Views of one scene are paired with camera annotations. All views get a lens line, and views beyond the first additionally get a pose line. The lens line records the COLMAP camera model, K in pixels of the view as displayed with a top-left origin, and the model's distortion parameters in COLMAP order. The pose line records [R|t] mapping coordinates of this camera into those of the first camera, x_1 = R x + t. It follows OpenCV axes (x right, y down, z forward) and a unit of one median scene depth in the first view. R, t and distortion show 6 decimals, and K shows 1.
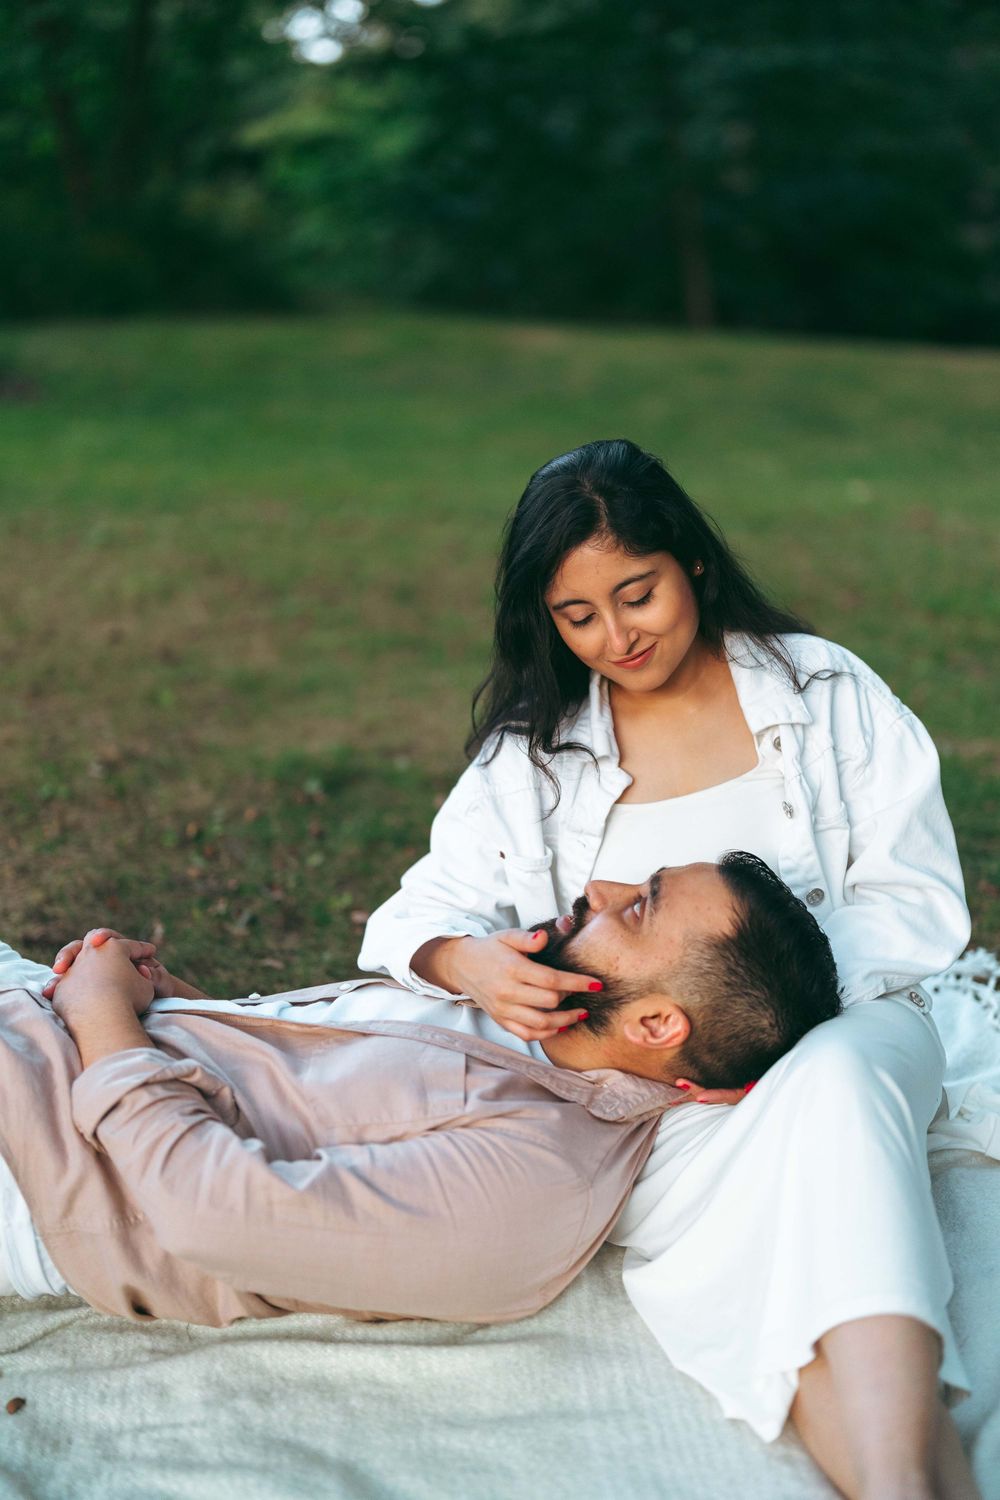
lens RADIAL K [[2125.7, 0, 507.9], [0, 2125.7, 748.3], [0, 0, 1]] dist [0.011907, 0.062959]
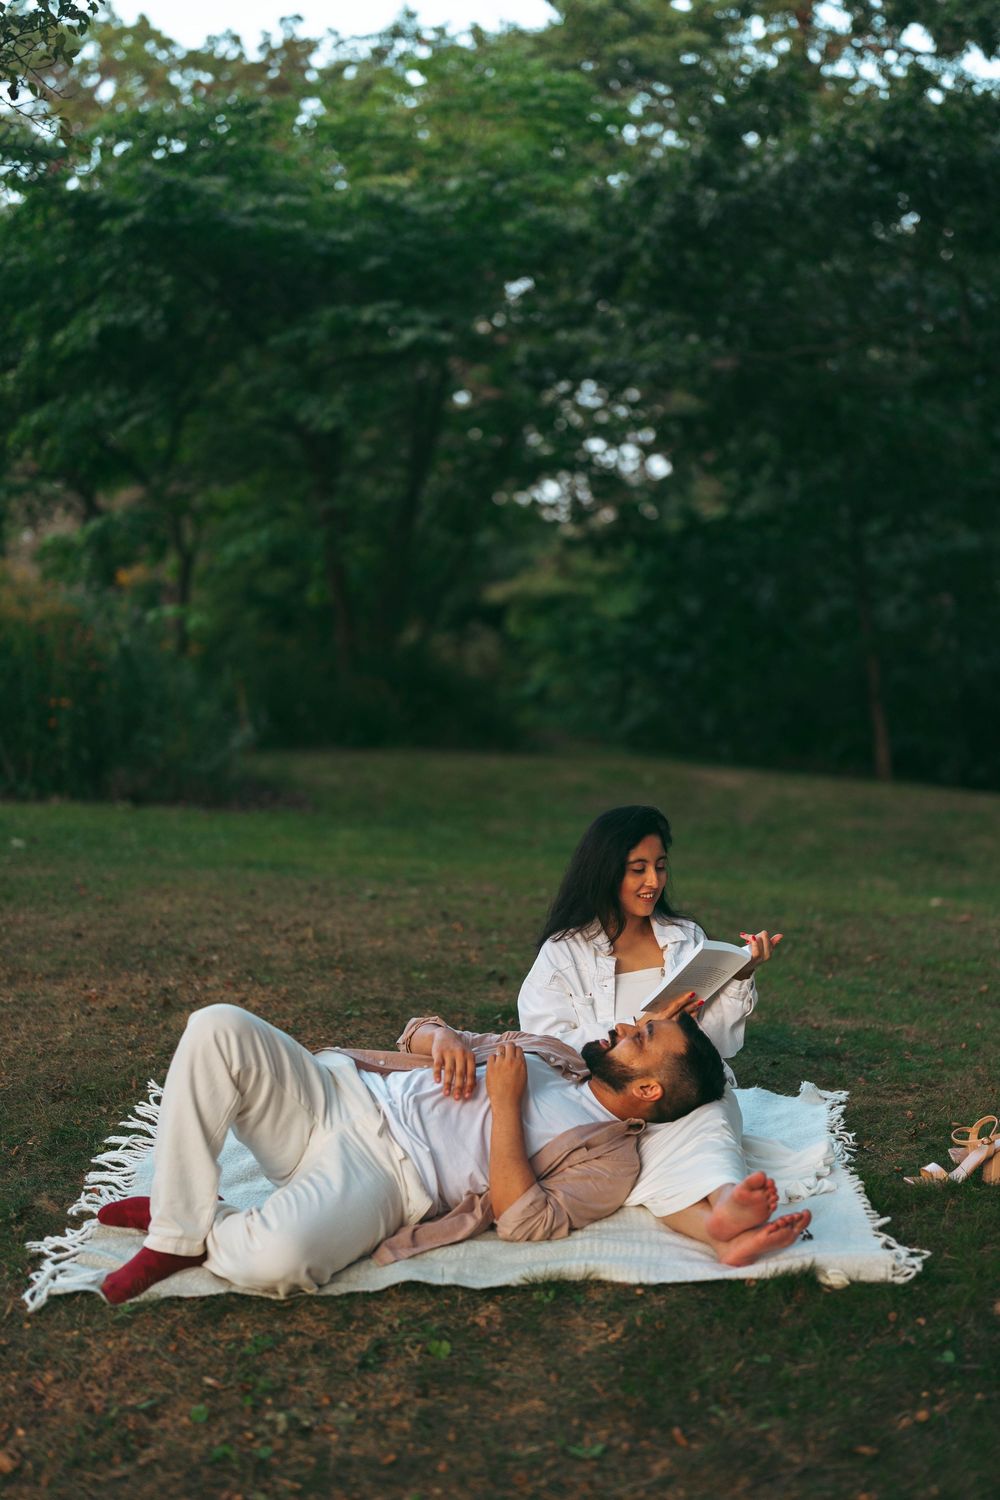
lens RADIAL K [[2125.7, 0, 507.9], [0, 2125.7, 748.3], [0, 0, 1]] dist [0.011907, 0.062959]
pose [[0.993519, 0.040416, -0.106236, 0.013654], [-0.061001, 0.978236, -0.198328, 0.021375], [0.095909, 0.203523, 0.974361, -0.109309]]
